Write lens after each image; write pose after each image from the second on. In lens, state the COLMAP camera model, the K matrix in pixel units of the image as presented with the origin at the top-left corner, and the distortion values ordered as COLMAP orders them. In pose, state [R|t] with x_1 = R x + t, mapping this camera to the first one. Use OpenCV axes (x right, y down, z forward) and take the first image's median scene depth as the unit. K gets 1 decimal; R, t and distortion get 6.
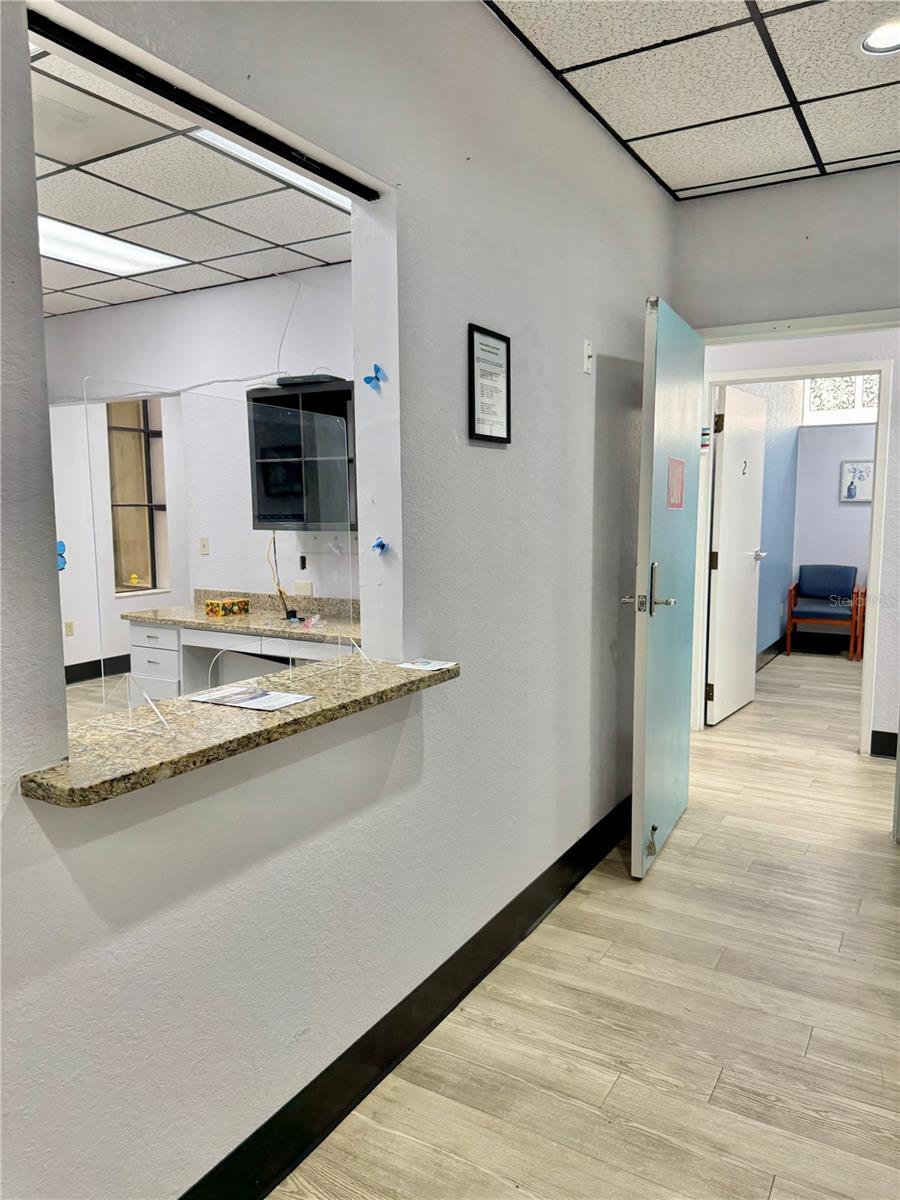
lens RADIAL K [[853.9, 0, 448.7], [0, 853.9, 603.5], [0, 0, 1]] dist [-0.002011, -0.004321]
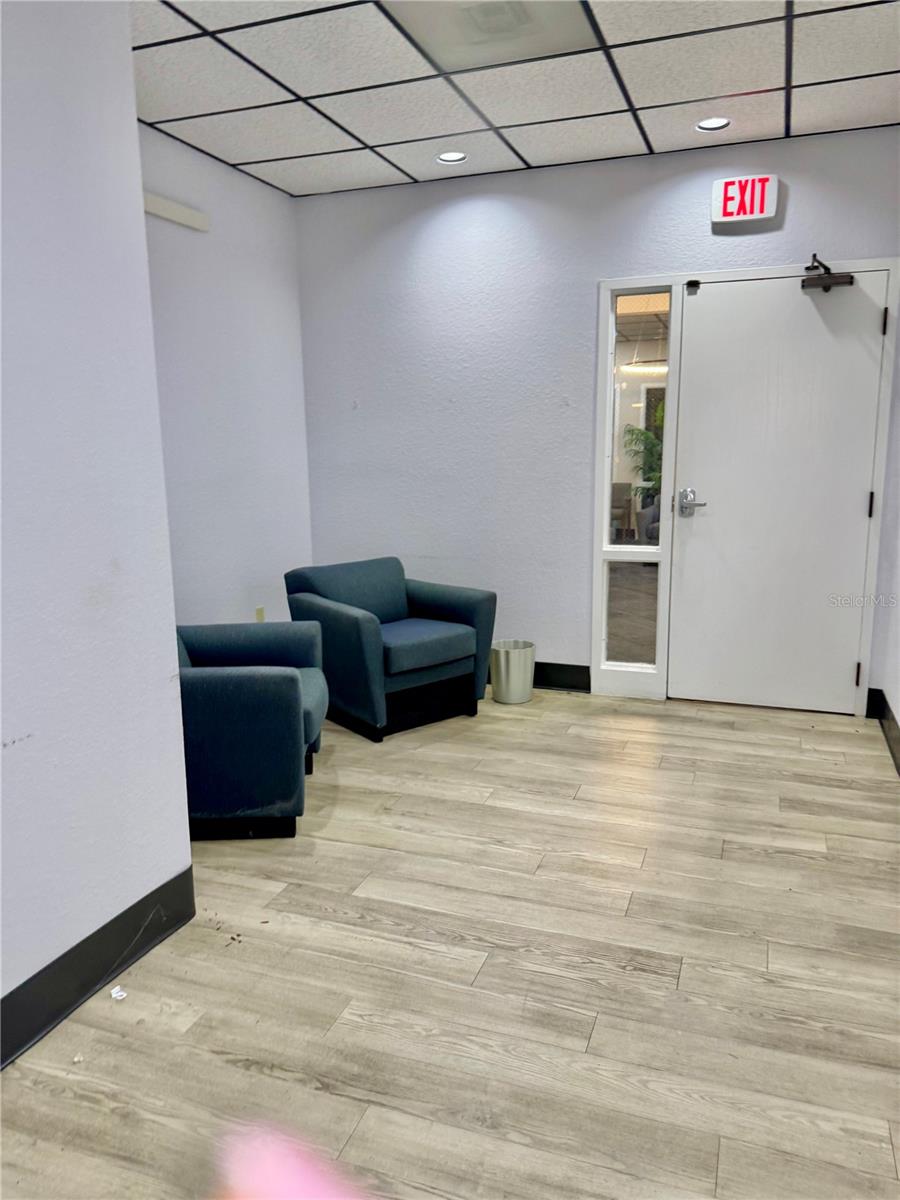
lens RADIAL K [[853.9, 0, 452.5], [0, 853.9, 599.5], [0, 0, 1]] dist [-0.002011, -0.004321]
pose [[-0.983227, 0.049808, -0.175456, 0.761404], [-0.004016, 0.955844, 0.293846, -0.194796], [0.182344, 0.289622, -0.939611, 1.827192]]
